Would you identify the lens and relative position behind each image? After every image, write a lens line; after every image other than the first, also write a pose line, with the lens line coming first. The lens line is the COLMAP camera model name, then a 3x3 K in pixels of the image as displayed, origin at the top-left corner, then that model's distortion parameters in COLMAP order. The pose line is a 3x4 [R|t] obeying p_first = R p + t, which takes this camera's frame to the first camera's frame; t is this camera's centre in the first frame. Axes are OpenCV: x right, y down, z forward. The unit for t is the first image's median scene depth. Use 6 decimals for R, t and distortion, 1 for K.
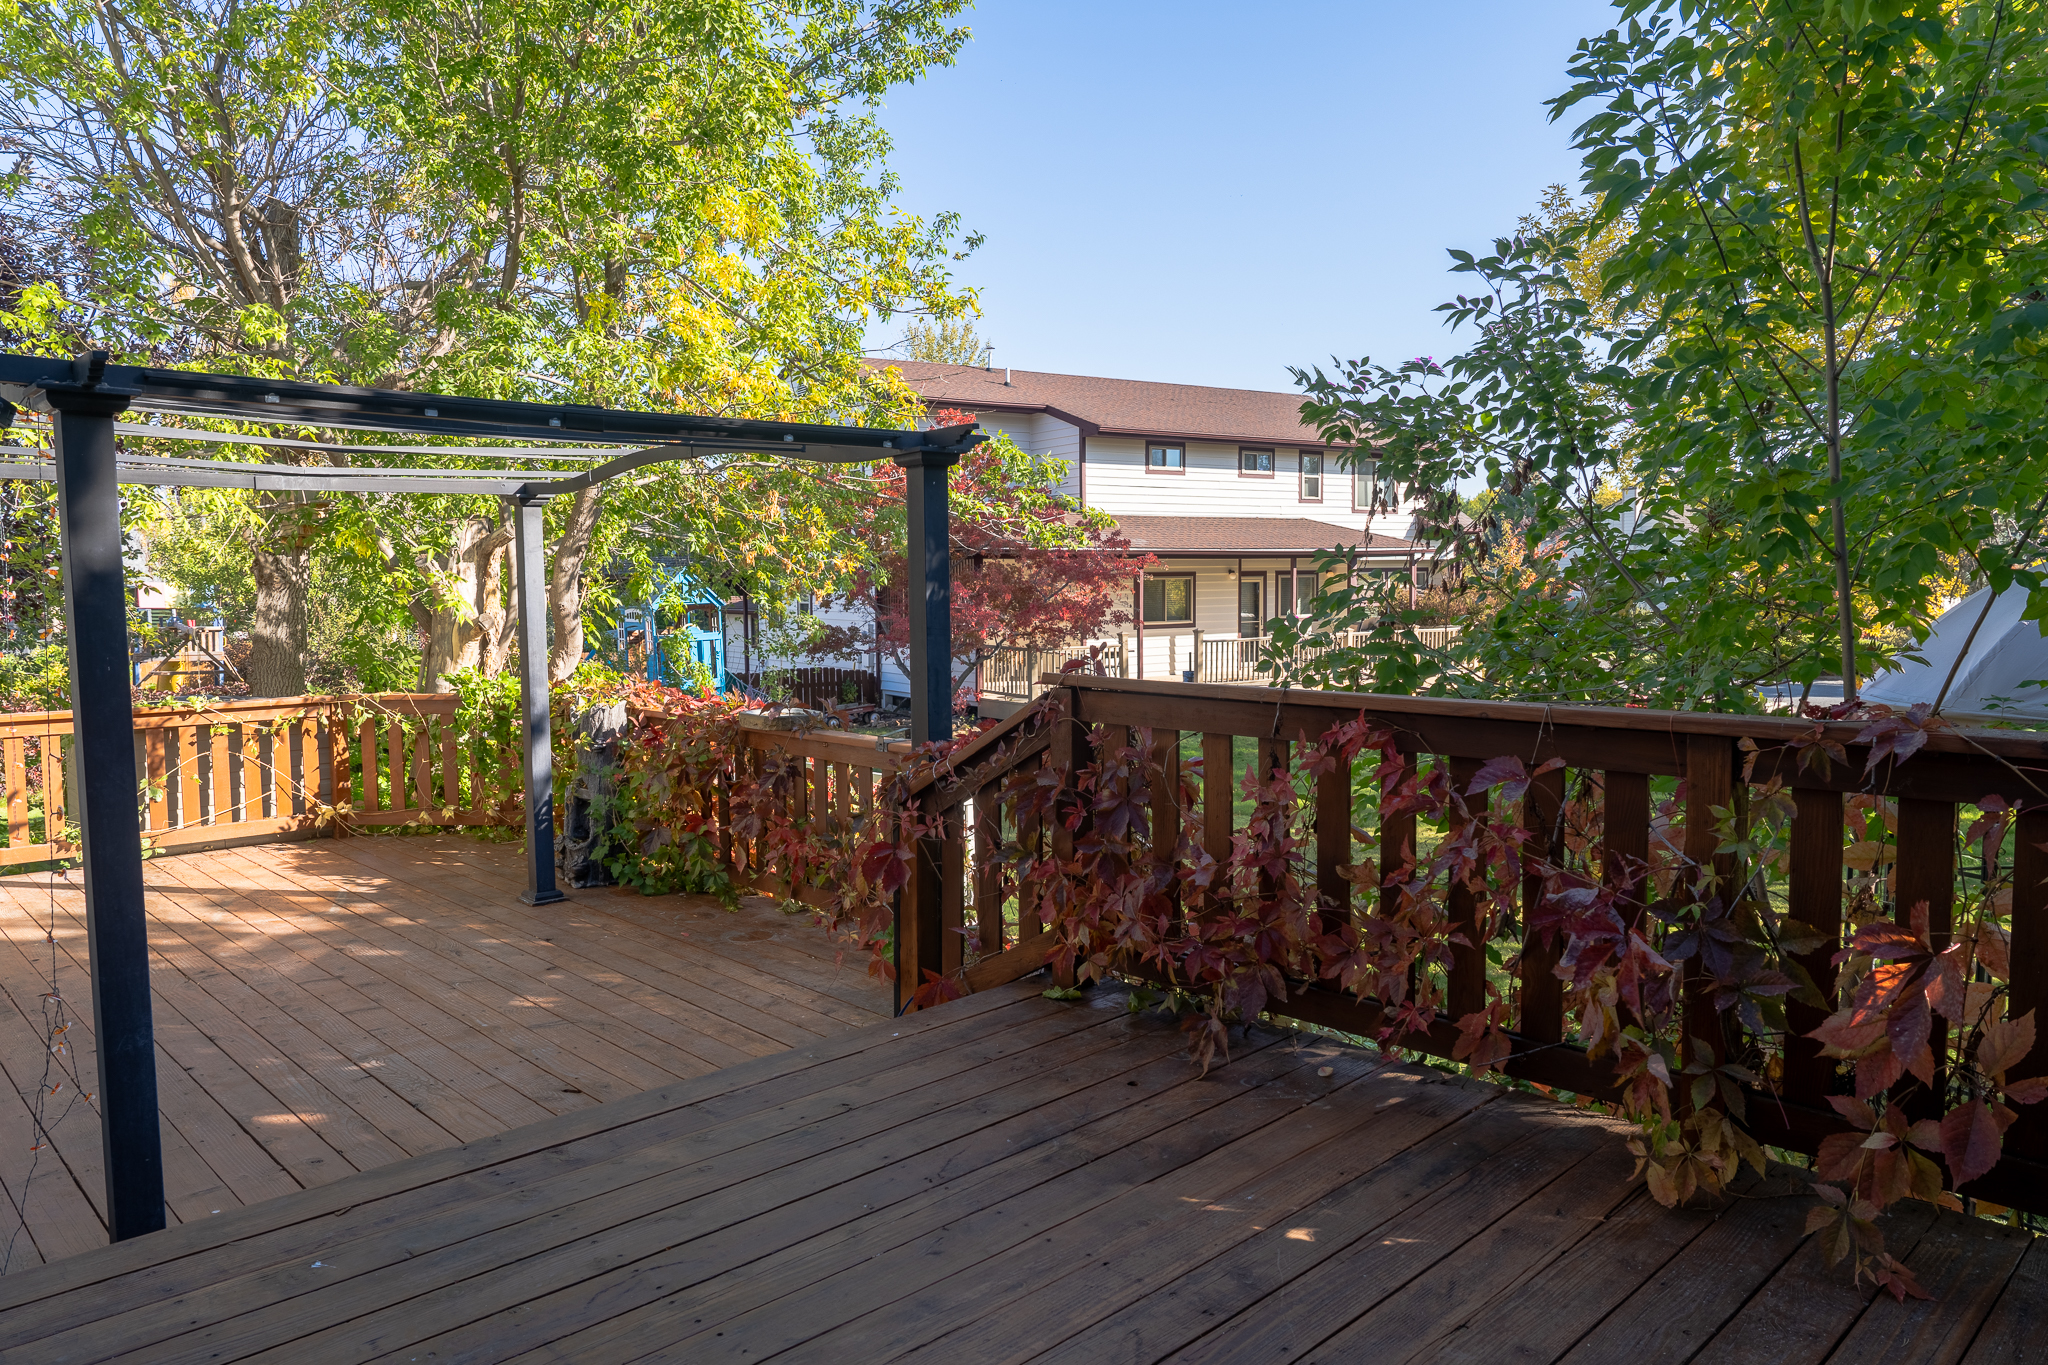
lens RADIAL K [[1398.4, 0, 1019.0], [0, 1398.4, 676.1], [0, 0, 1]] dist [-0.010354, 0.004357]
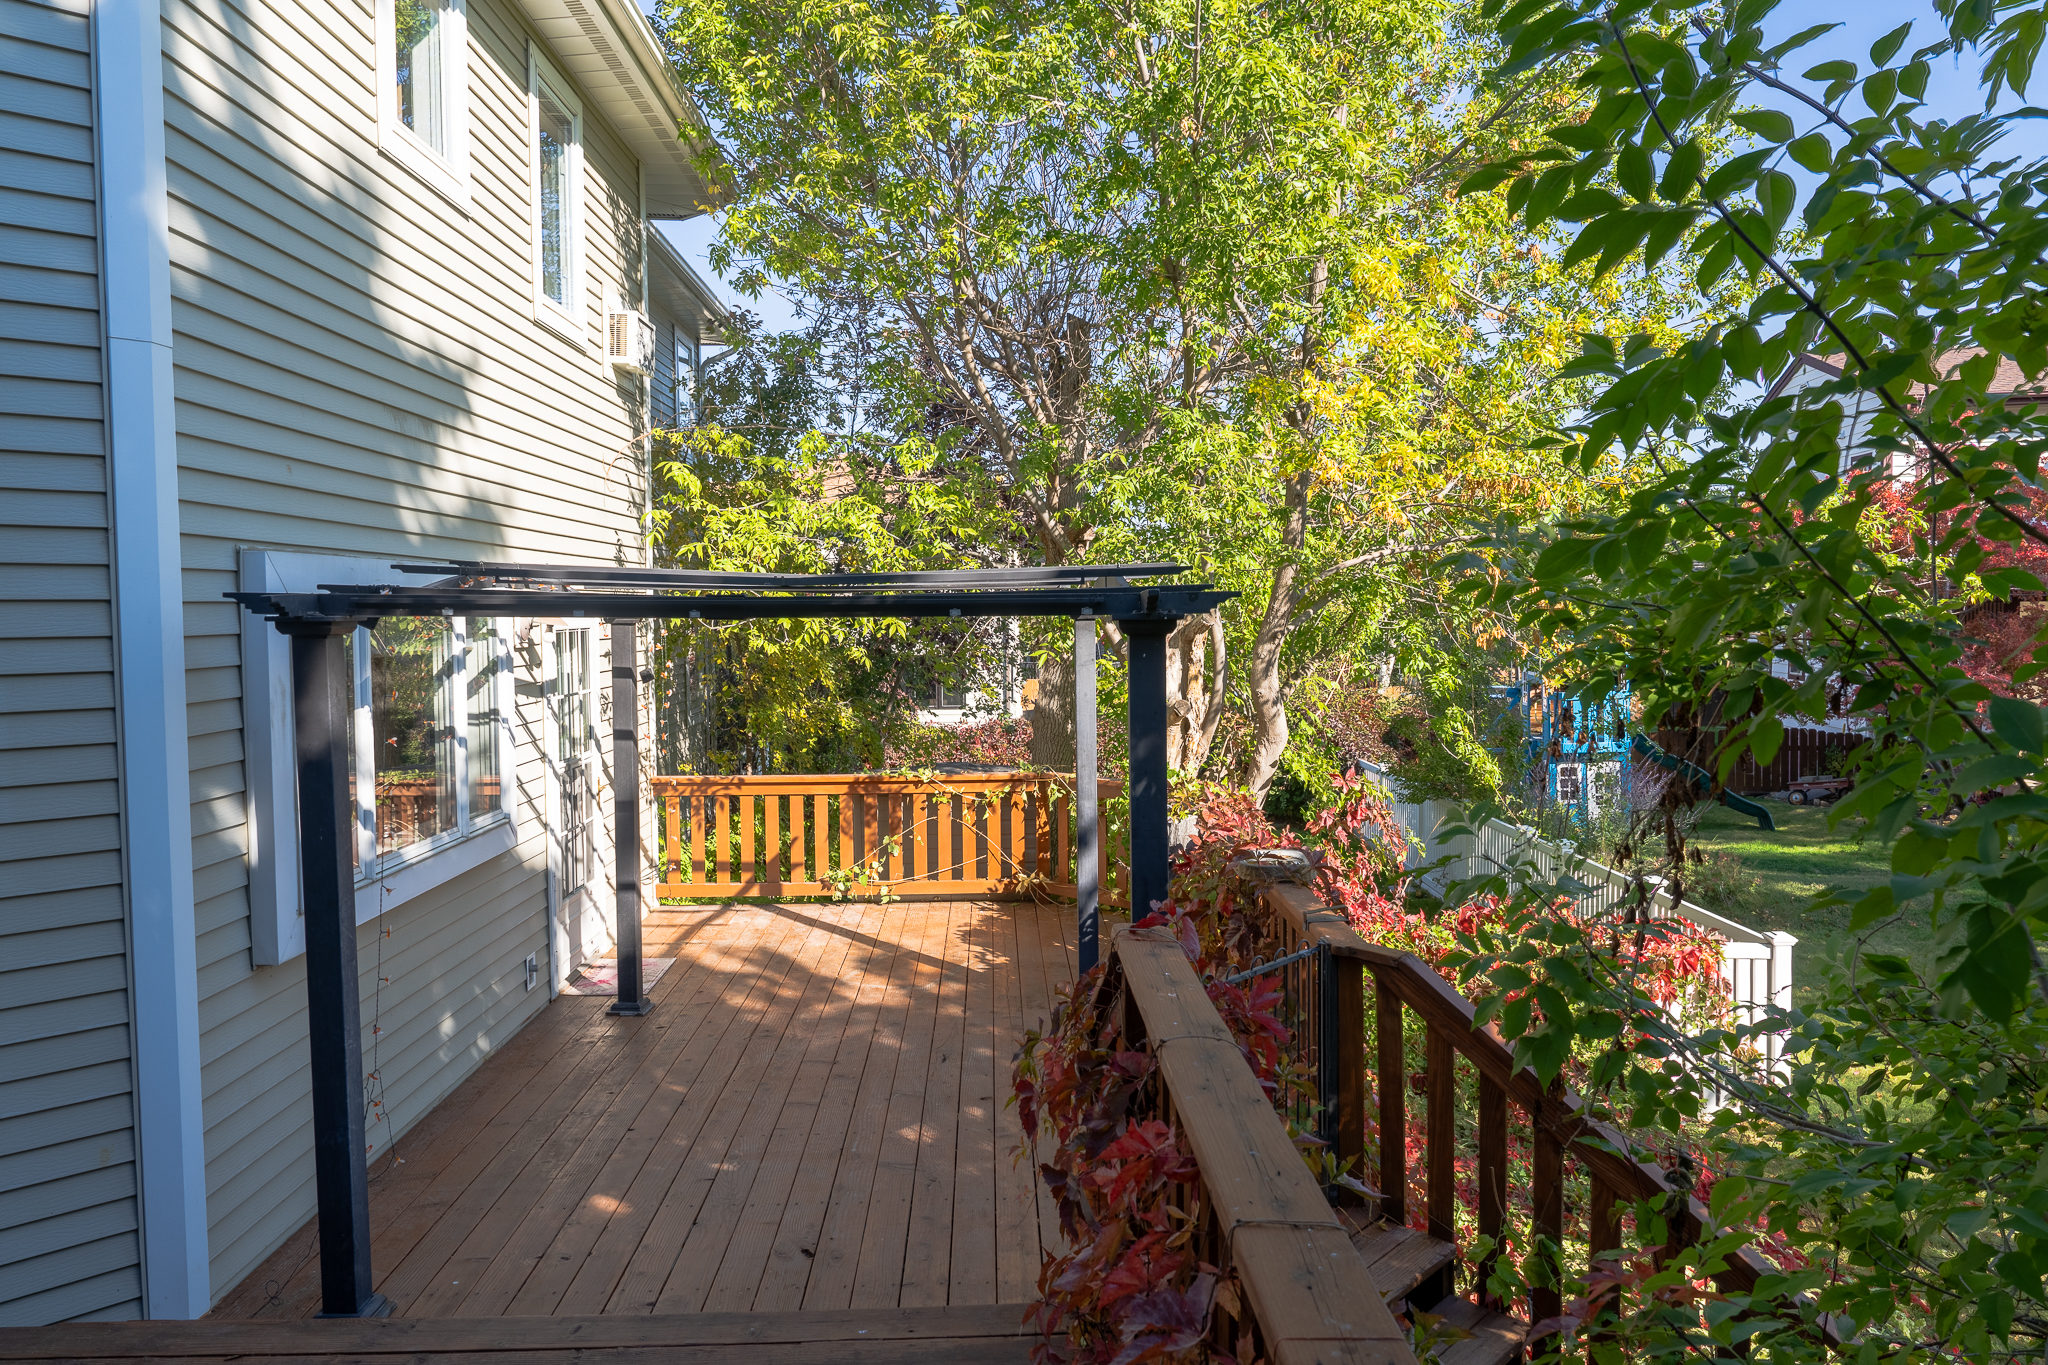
lens RADIAL K [[1398.4, 0, 1019.0], [0, 1398.4, 676.1], [0, 0, 1]] dist [-0.010354, 0.004357]
pose [[0.735242, 0.032671, -0.677017, 0.241087], [-0.040850, 0.999158, 0.003852, -0.066993], [0.676573, 0.024824, 0.735957, 0.186922]]
